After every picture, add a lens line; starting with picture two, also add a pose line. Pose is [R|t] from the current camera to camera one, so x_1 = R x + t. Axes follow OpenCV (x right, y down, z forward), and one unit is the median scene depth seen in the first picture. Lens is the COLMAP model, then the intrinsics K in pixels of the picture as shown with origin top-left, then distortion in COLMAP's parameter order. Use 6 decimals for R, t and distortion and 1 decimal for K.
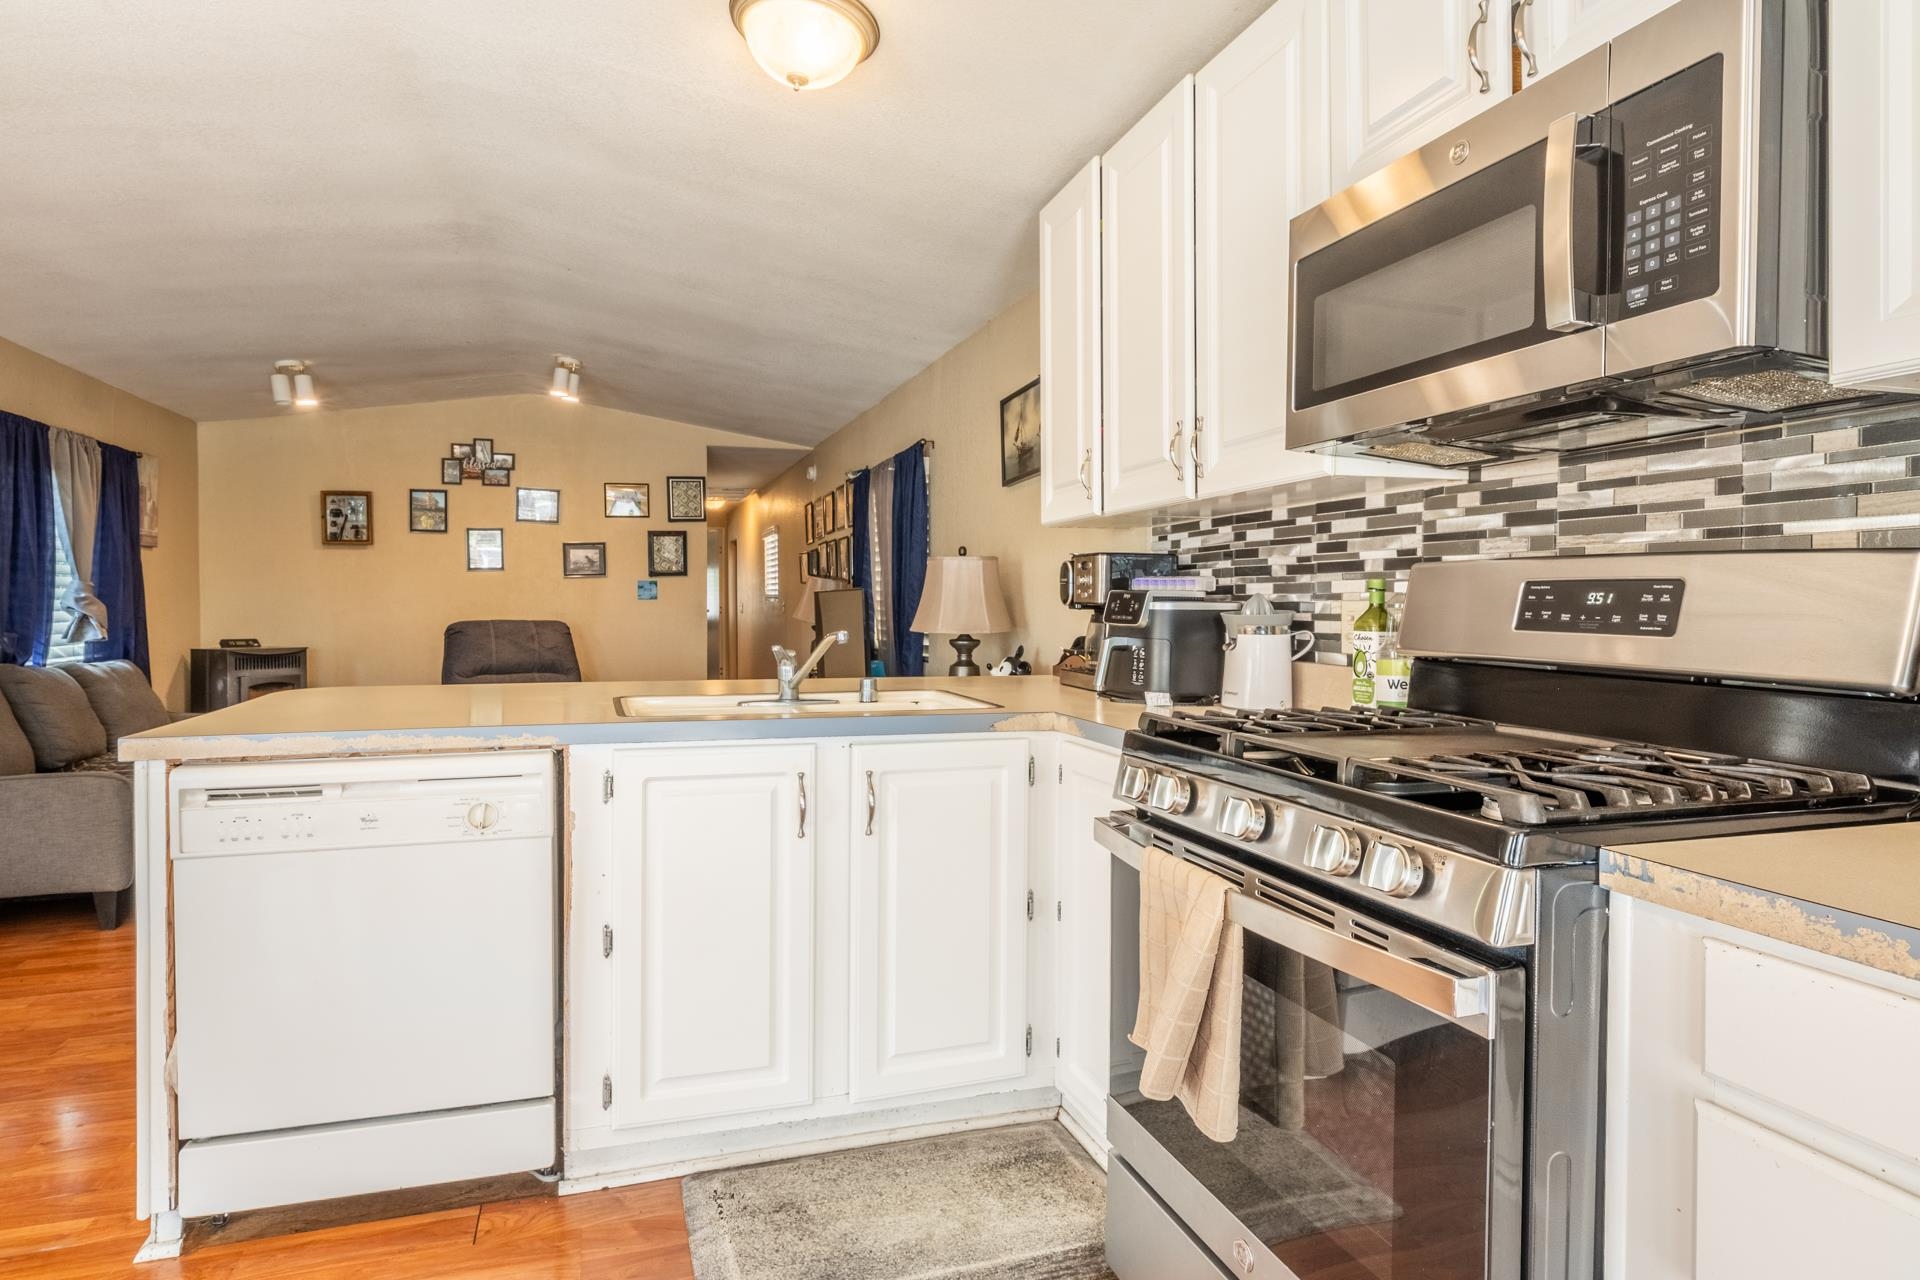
lens RADIAL K [[1041.7, 0, 912.6], [0, 1041.7, 631.1], [0, 0, 1]] dist [-0.001533, -0.000422]
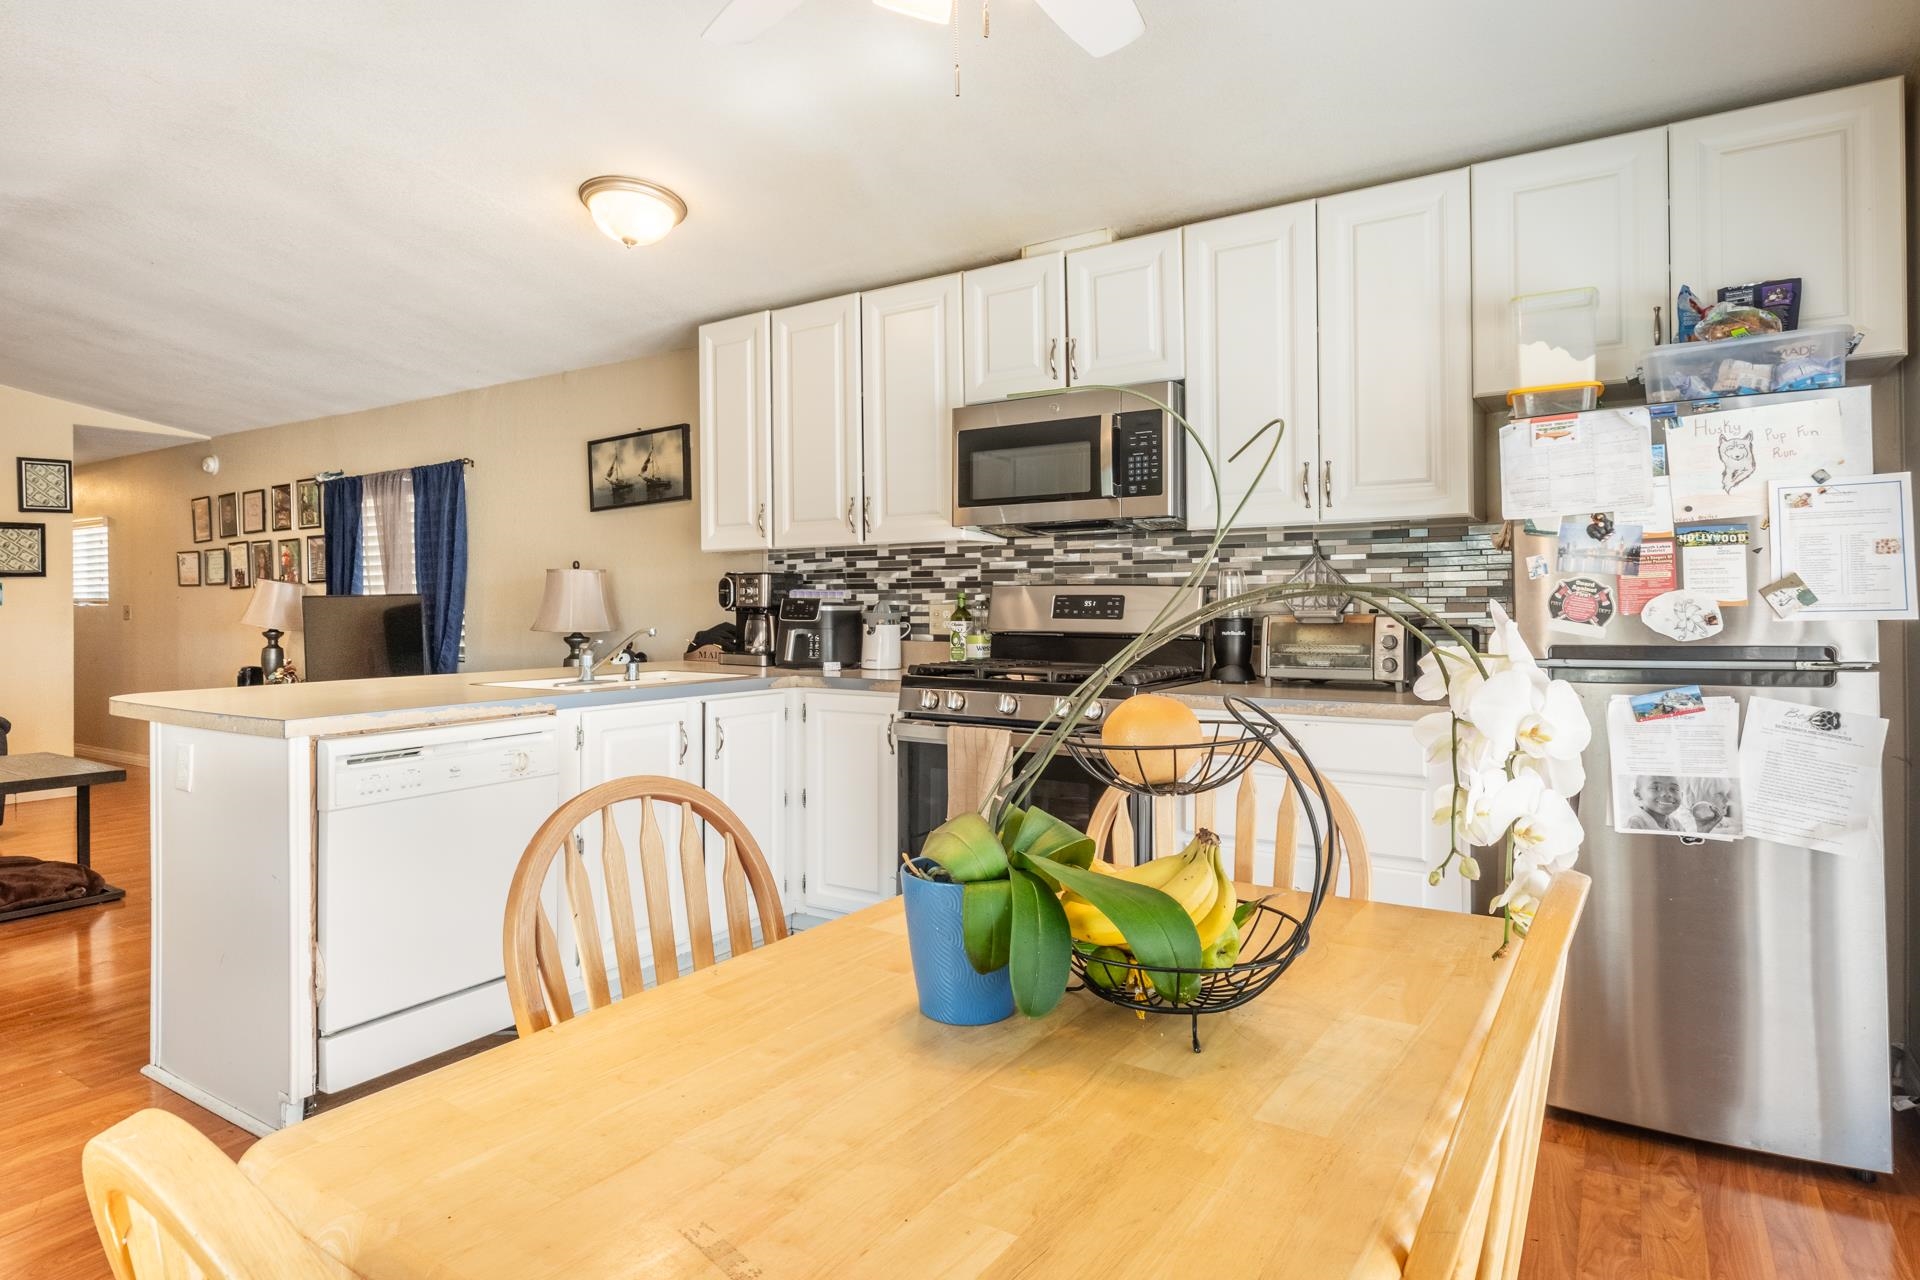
lens RADIAL K [[1070.6, 0, 927.8], [0, 1070.6, 628.5], [0, 0, 1]] dist [-0.003007, -0.001546]
pose [[0.759238, -0.020282, 0.650497, -0.788063], [0.022728, 0.999731, 0.004643, 0.002913], [-0.650416, 0.011259, 0.759495, -0.383692]]
